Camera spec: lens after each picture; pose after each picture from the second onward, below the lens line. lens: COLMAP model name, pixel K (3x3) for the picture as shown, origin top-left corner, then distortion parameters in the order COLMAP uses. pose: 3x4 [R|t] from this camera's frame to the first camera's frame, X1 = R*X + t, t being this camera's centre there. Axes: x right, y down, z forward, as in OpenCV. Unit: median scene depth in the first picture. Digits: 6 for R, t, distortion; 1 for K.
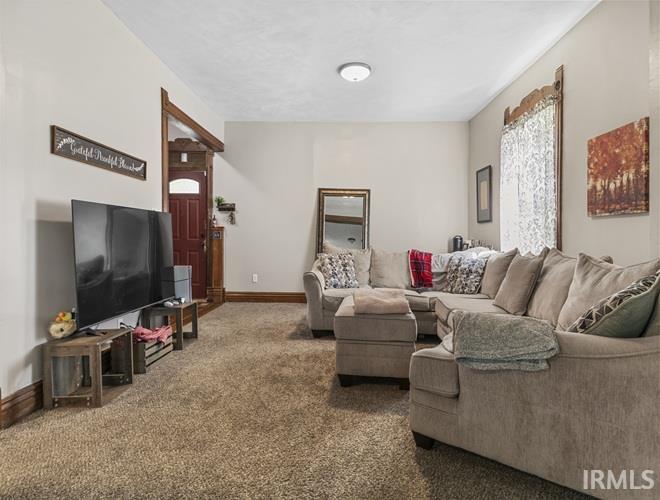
lens RADIAL K [[356.2, 0, 329.8], [0, 356.2, 242.0], [0, 0, 1]] dist [0.000375, -0.000267]
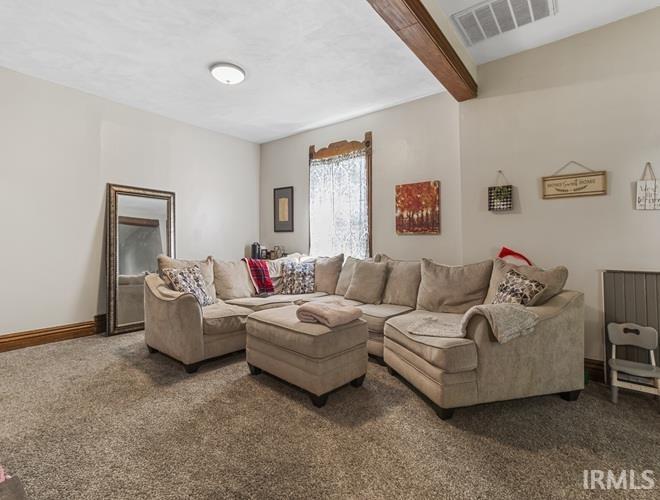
lens RADIAL K [[317.4, 0, 329.7], [0, 317.4, 227.7], [0, 0, 1]] dist [0.001726, -0.000118]
pose [[0.603887, 0.025694, 0.796655, -0.424669], [0.008720, 0.999207, -0.038837, -0.032939], [-0.797022, 0.030400, 0.603185, 0.286001]]
